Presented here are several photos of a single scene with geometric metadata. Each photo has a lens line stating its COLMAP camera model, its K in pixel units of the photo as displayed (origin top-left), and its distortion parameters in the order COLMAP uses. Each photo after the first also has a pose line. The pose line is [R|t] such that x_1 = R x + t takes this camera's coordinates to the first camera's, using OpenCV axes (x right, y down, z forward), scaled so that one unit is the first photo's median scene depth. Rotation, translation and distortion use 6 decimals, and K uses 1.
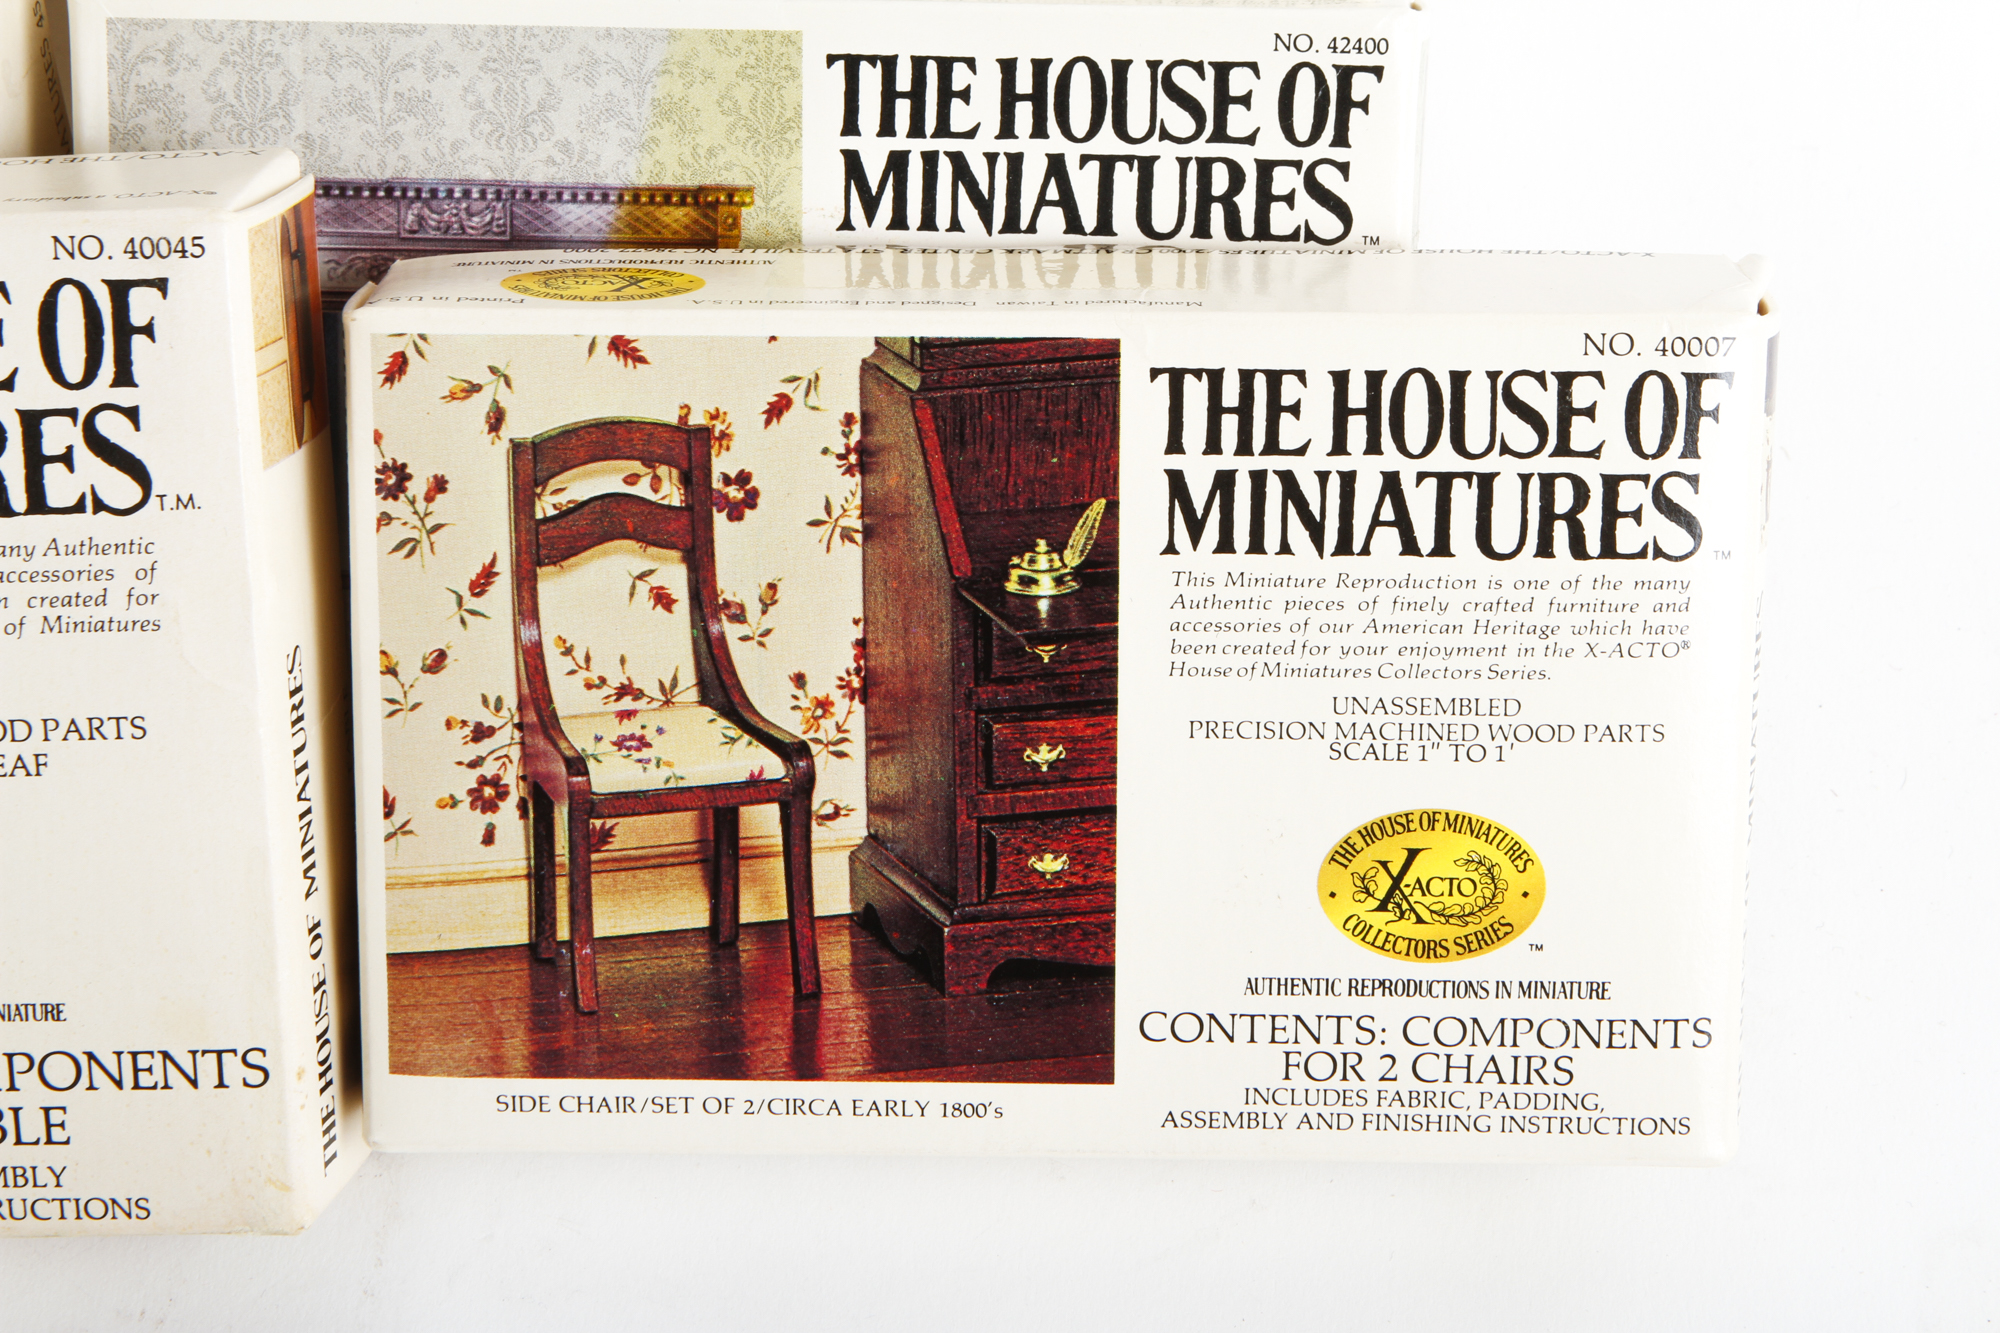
lens RADIAL K [[4733.6, 0, 1022.7], [0, 4733.6, 658.0], [0, 0, 1]] dist [0.060305, 0.000000]
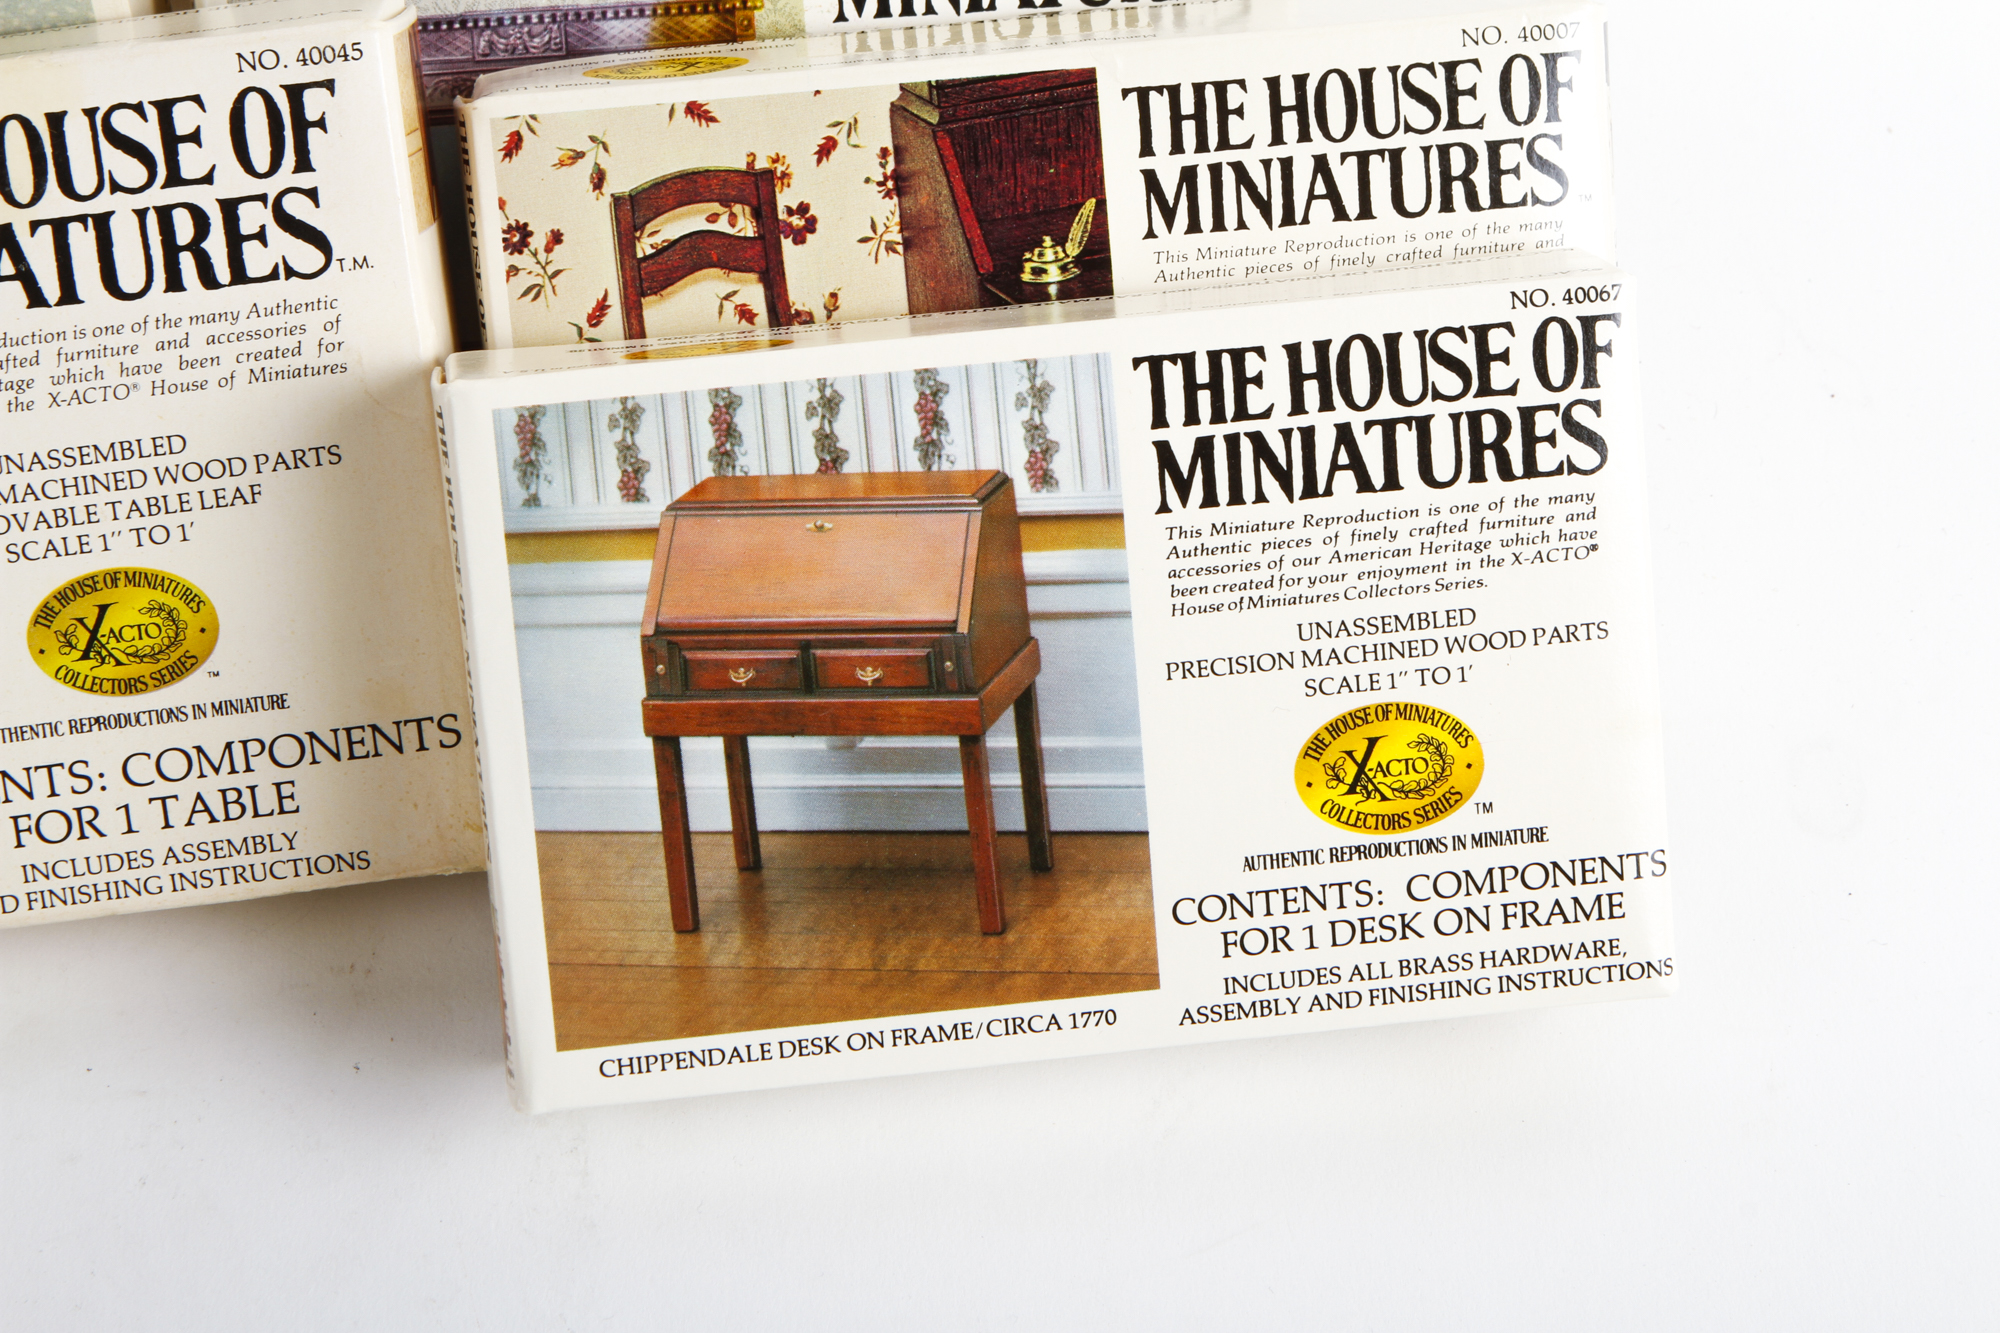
lens RADIAL K [[4733.6, 0, 1012.1], [0, 4733.6, 667.5], [0, 0, 1]] dist [0.060305, 0.000000]
pose [[0.989503, -0.101278, 0.103088, -0.144662], [0.104625, 0.994129, -0.027573, 0.120735], [-0.099691, 0.038069, 0.994290, -0.228611]]
